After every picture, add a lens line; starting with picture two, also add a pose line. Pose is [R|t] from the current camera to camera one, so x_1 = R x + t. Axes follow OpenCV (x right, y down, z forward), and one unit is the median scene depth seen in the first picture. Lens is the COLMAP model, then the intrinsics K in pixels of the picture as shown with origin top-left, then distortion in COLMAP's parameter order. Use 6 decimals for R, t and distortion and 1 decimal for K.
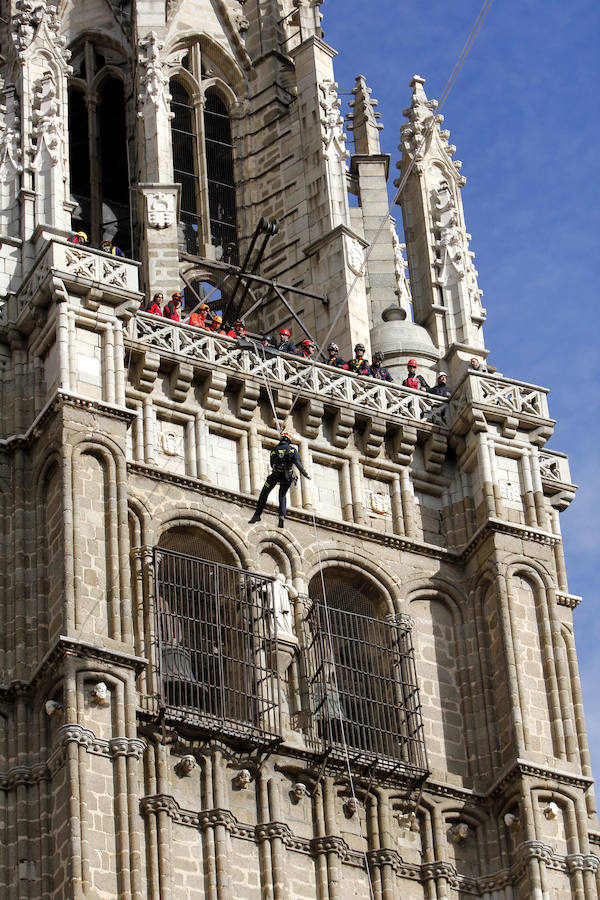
lens RADIAL K [[3732.7, 0, 300.0], [0, 3732.7, 450.0], [0, 0, 1]] dist [-0.096297, -0.320227]
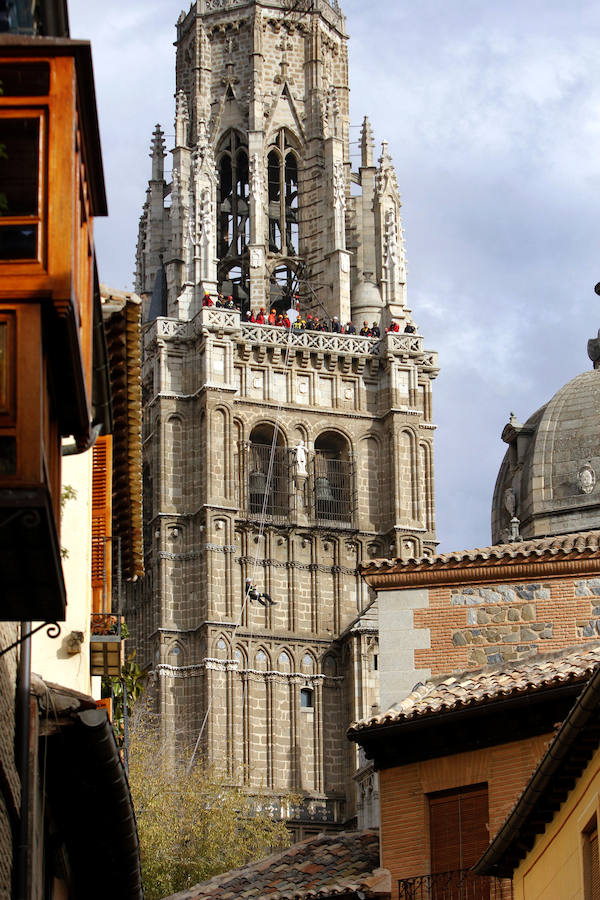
lens RADIAL K [[3732.7, 0, 300.0], [0, 3732.7, 450.0], [0, 0, 1]] dist [-0.096297, -0.320227]
pose [[0.991060, 0.011895, -0.132888, 0.311834], [0.042245, 0.916794, 0.397121, -0.912570], [0.126554, -0.399184, 0.908095, -1.192820]]
